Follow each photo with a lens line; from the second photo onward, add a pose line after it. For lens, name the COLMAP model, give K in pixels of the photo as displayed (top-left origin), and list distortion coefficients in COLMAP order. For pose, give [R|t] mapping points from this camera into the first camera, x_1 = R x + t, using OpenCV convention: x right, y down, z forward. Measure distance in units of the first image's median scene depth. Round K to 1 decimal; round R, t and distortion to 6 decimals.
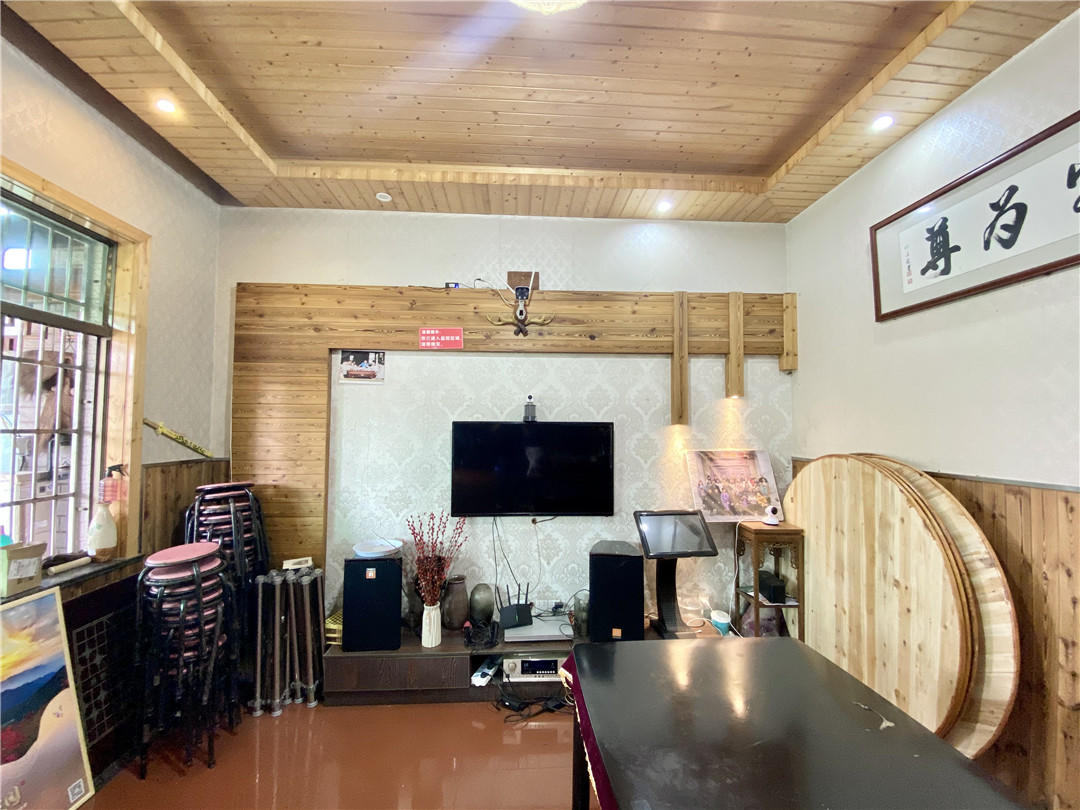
lens RADIAL K [[446.4, 0, 540.0], [0, 446.4, 405.0], [0, 0, 1]] dist [0.027619, -0.023099]
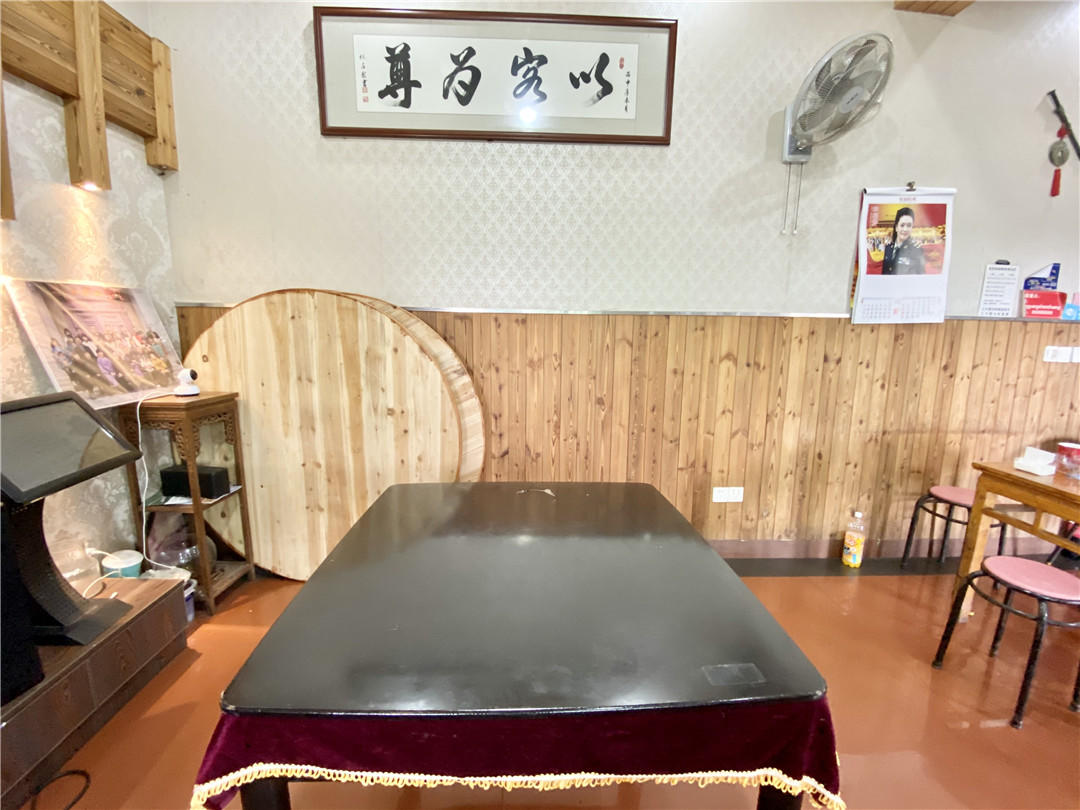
lens RADIAL K [[446.4, 0, 540.0], [0, 446.4, 405.0], [0, 0, 1]] dist [0.027619, -0.023099]
pose [[0.034035, -0.170872, 0.984705, -0.181296], [-0.061299, 0.983064, 0.172706, 0.155023], [-0.997539, -0.066239, 0.022985, 0.541384]]
